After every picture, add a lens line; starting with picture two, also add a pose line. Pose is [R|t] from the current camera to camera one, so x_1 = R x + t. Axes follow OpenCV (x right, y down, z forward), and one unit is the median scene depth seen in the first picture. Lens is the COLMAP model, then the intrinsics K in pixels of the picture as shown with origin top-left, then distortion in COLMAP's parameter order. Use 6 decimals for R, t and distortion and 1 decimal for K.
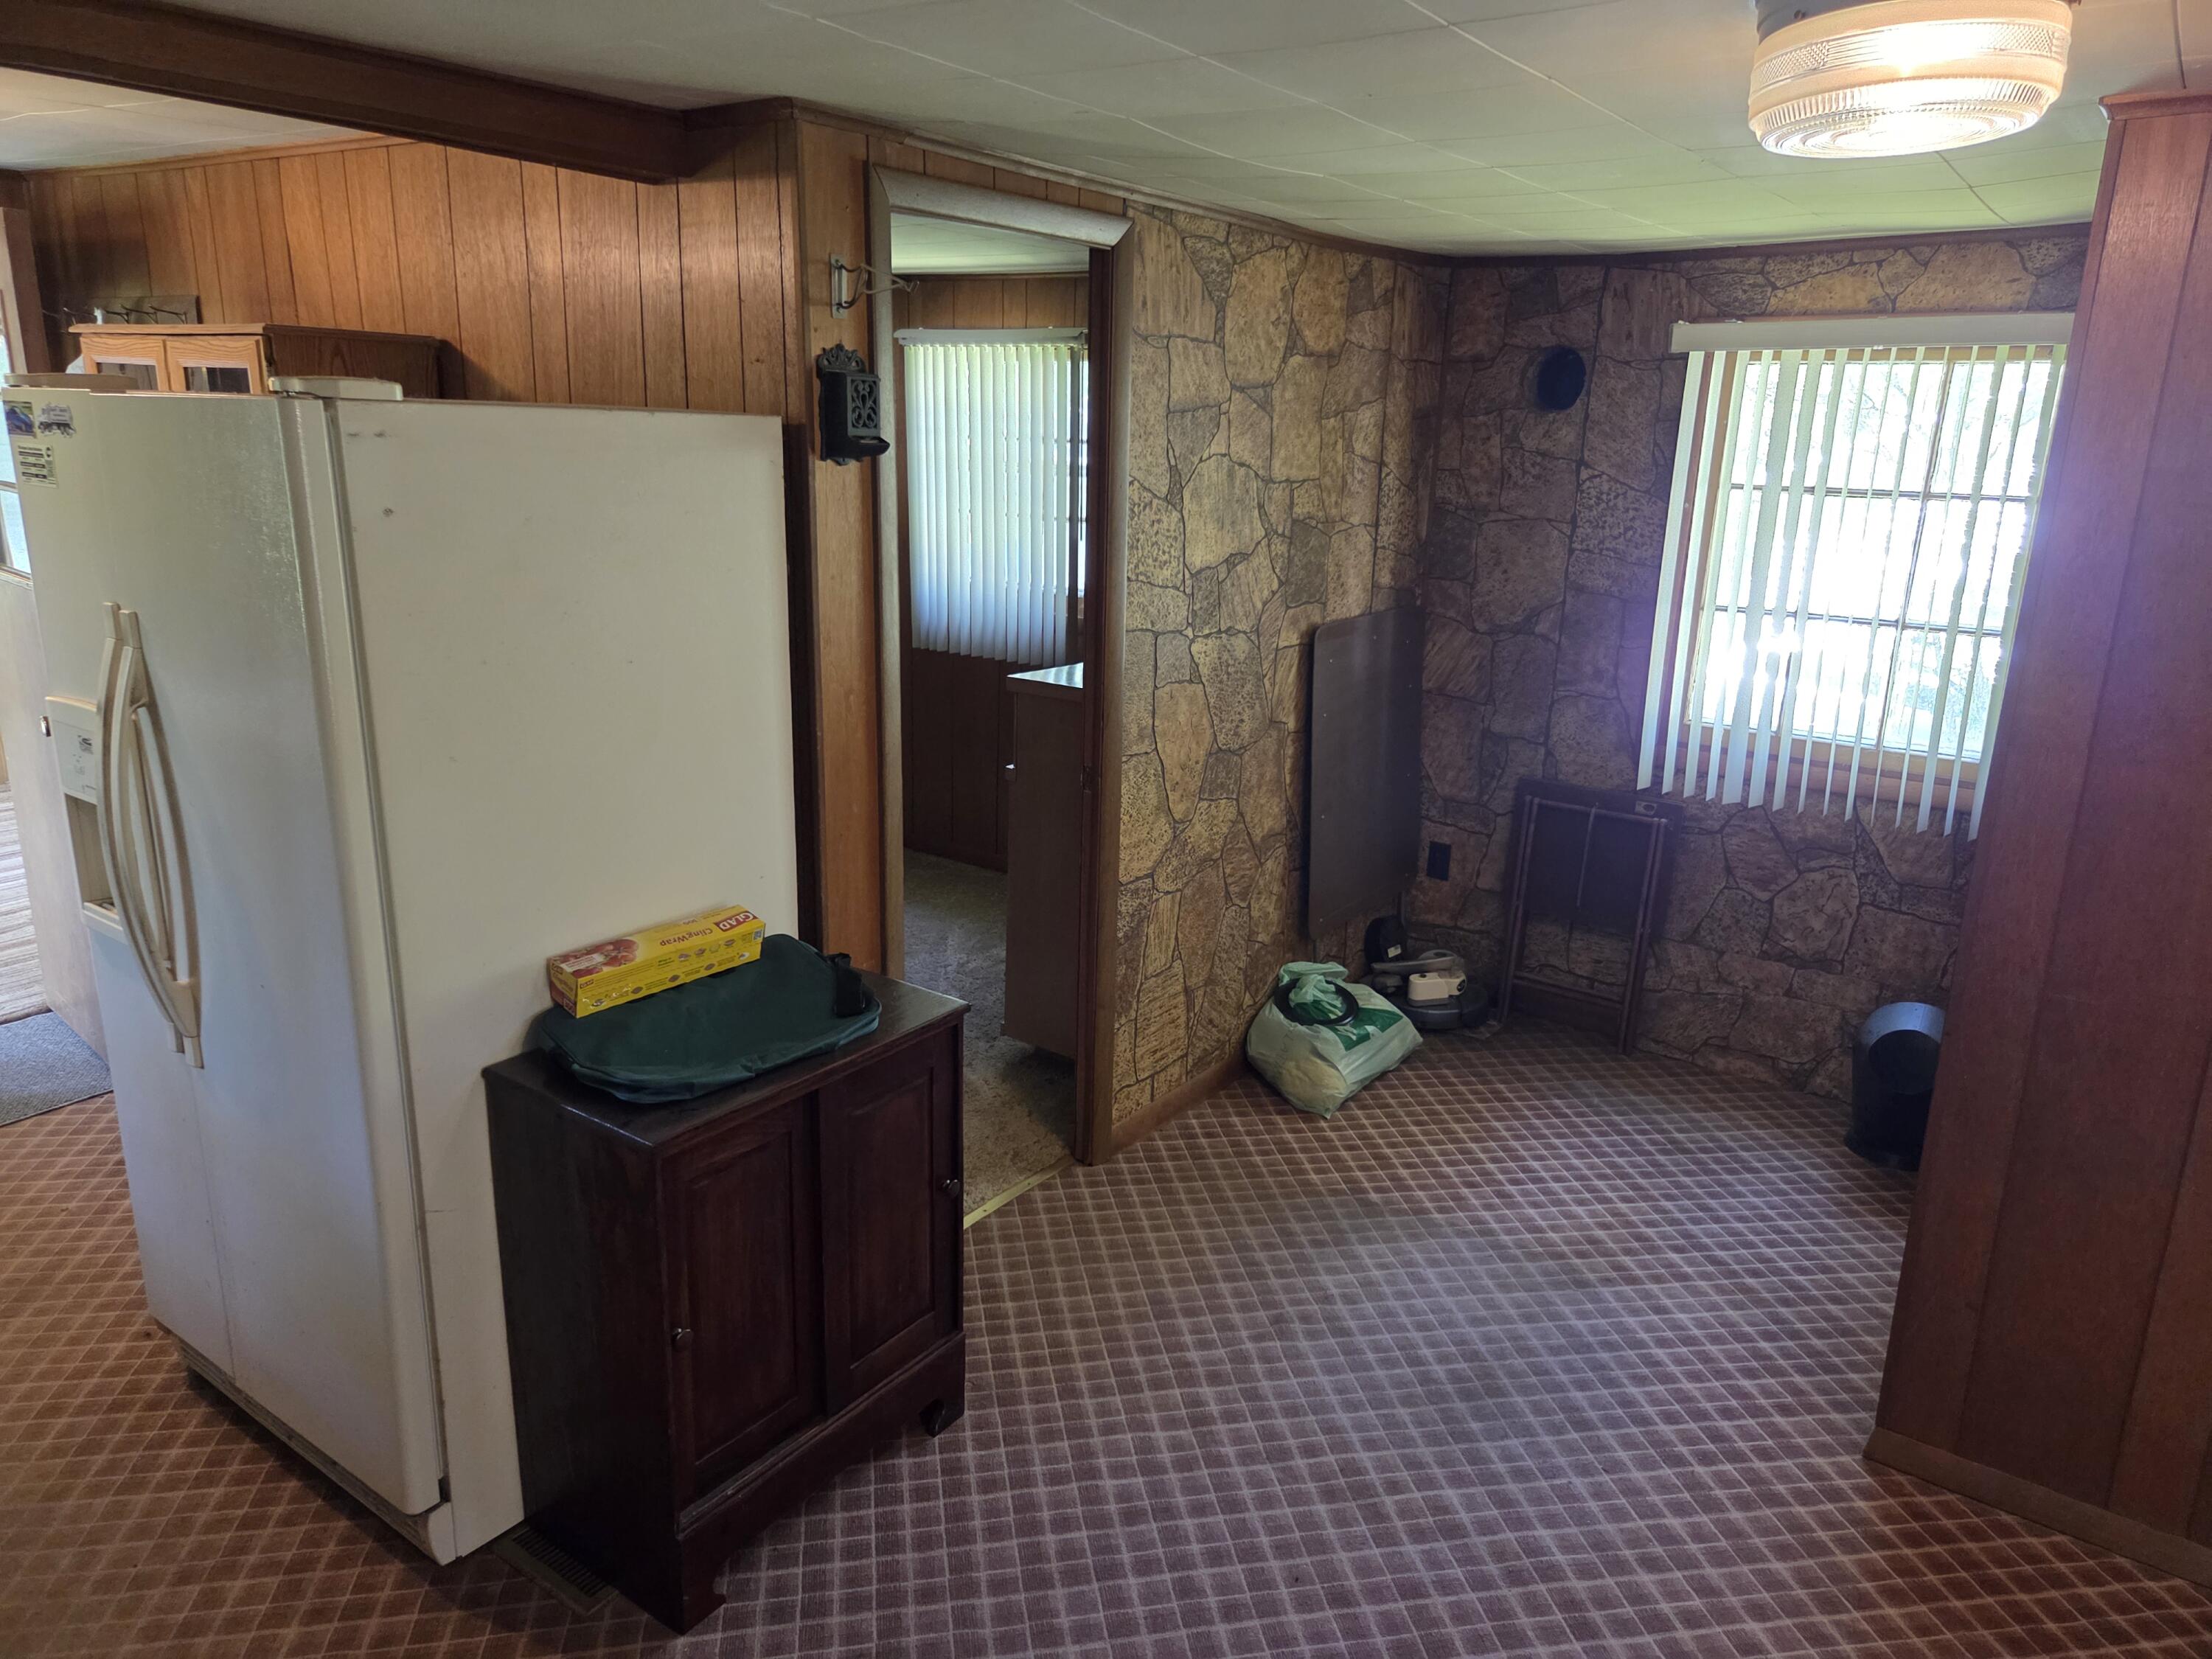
lens RADIAL K [[1481.2, 0, 1113.9], [0, 1481.2, 842.8], [0, 0, 1]] dist [0.075488, -0.050698]
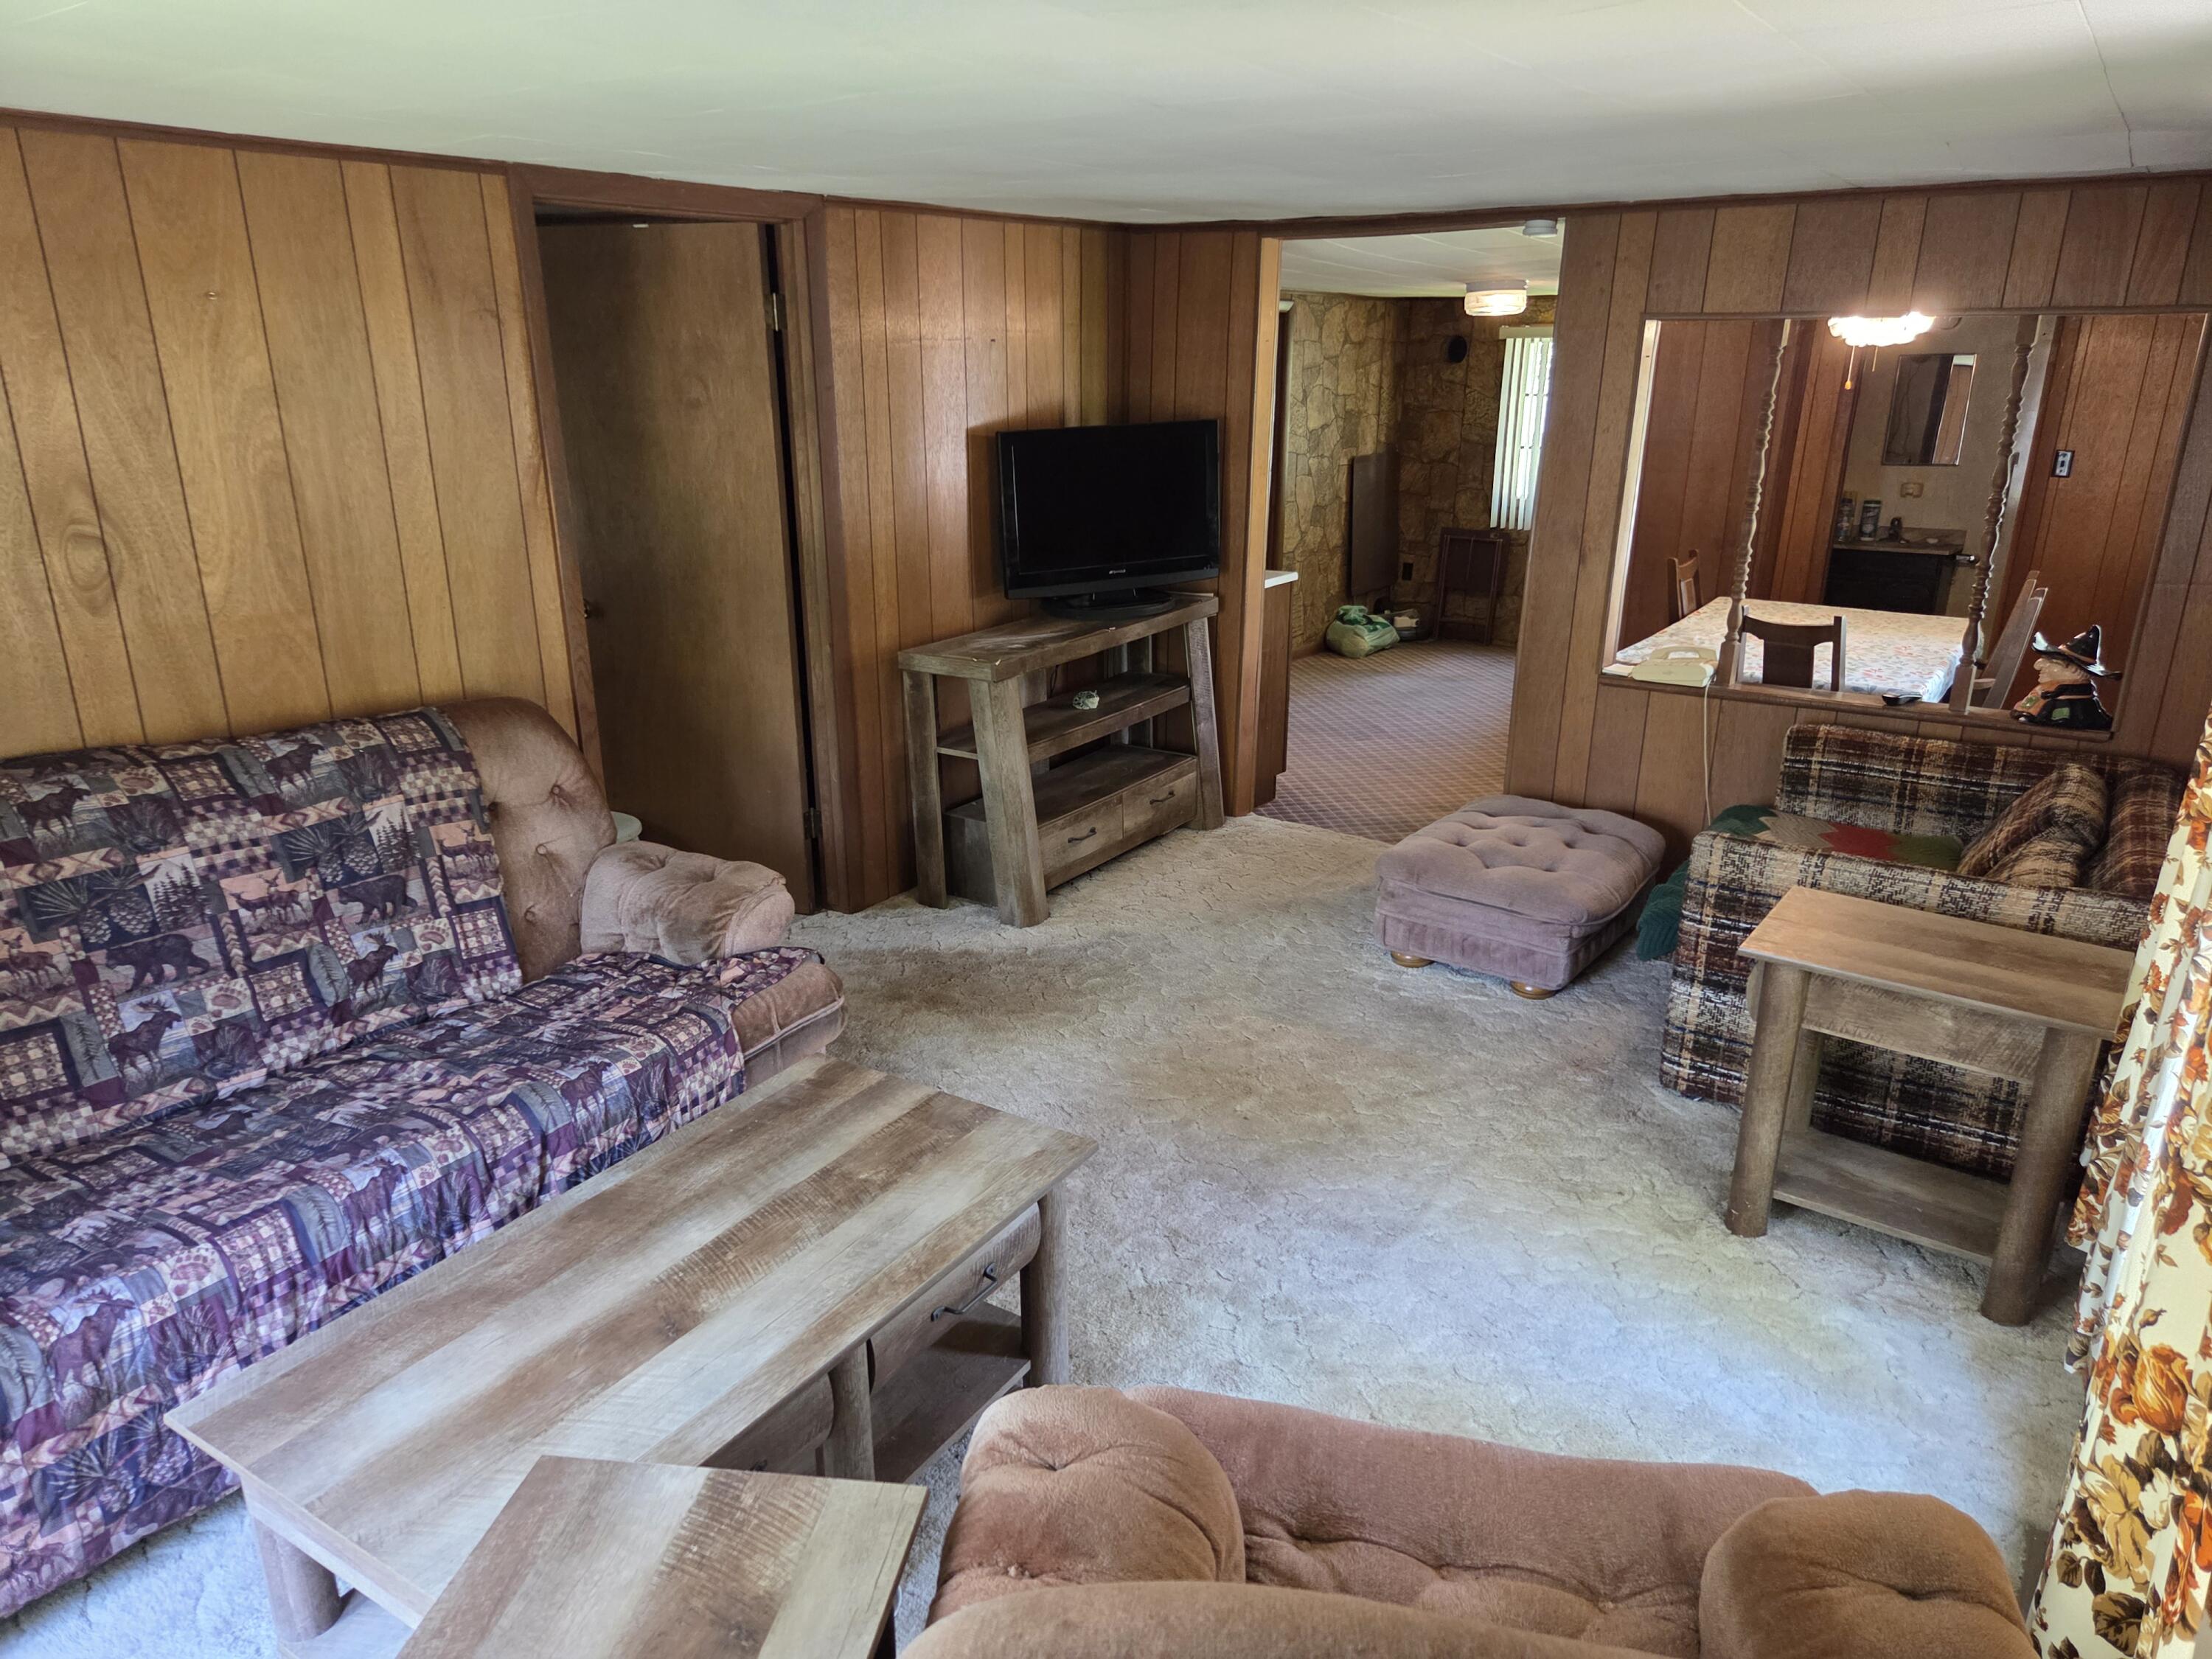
lens RADIAL K [[1481.2, 0, 1113.9], [0, 1481.2, 842.8], [0, 0, 1]] dist [0.075488, -0.050698]
pose [[0.999790, -0.018242, 0.009355, -0.284802], [0.017835, 0.998965, 0.041846, 0.367368], [-0.010109, -0.041671, 0.999080, -1.419944]]
